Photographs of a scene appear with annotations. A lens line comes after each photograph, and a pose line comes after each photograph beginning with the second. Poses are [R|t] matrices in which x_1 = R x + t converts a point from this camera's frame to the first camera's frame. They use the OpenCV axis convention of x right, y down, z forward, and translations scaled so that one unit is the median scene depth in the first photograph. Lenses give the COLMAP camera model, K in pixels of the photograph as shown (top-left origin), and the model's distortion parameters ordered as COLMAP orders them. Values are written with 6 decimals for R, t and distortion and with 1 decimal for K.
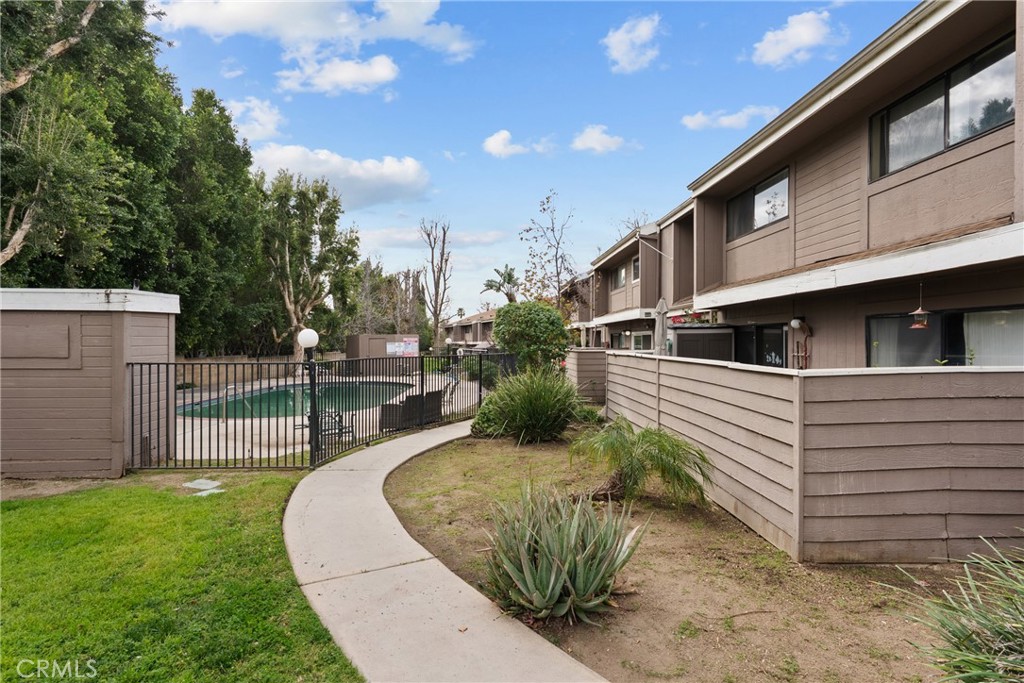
lens RADIAL K [[532.1, 0, 512.2], [0, 532.1, 342.6], [0, 0, 1]] dist [0.001353, 0.000053]
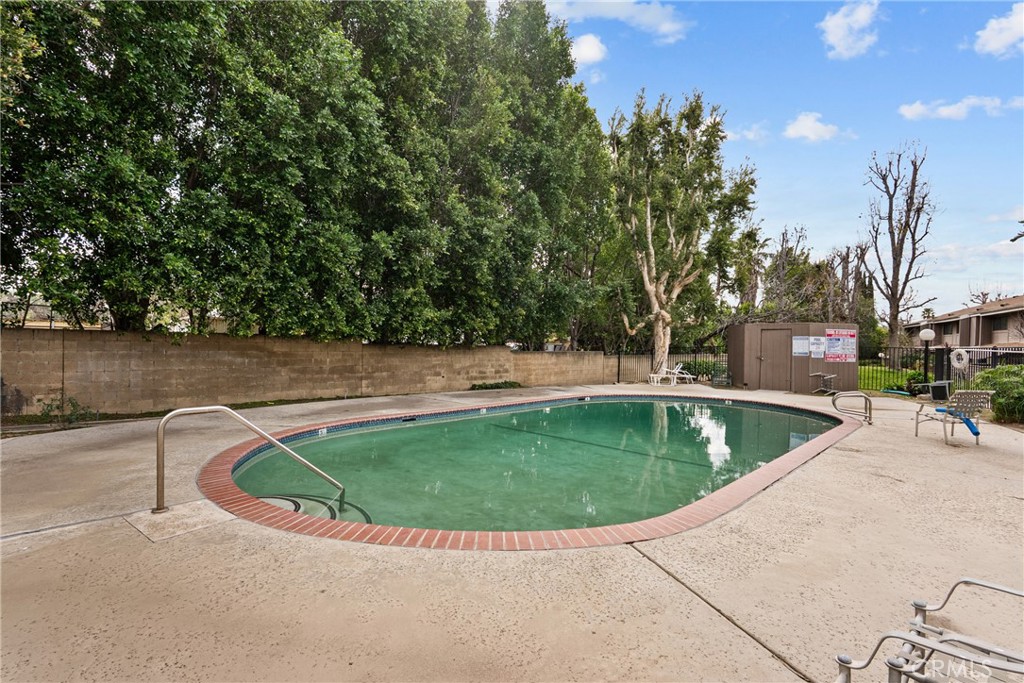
lens RADIAL K [[500.0, 0, 513.7], [0, 500.0, 349.1], [0, 0, 1]] dist [0.004167, 0.000399]
pose [[0.707152, 0.022692, -0.706698, -0.055576], [-0.026292, 0.999638, 0.005789, 0.018217], [0.706573, 0.014487, 0.707492, 0.355564]]
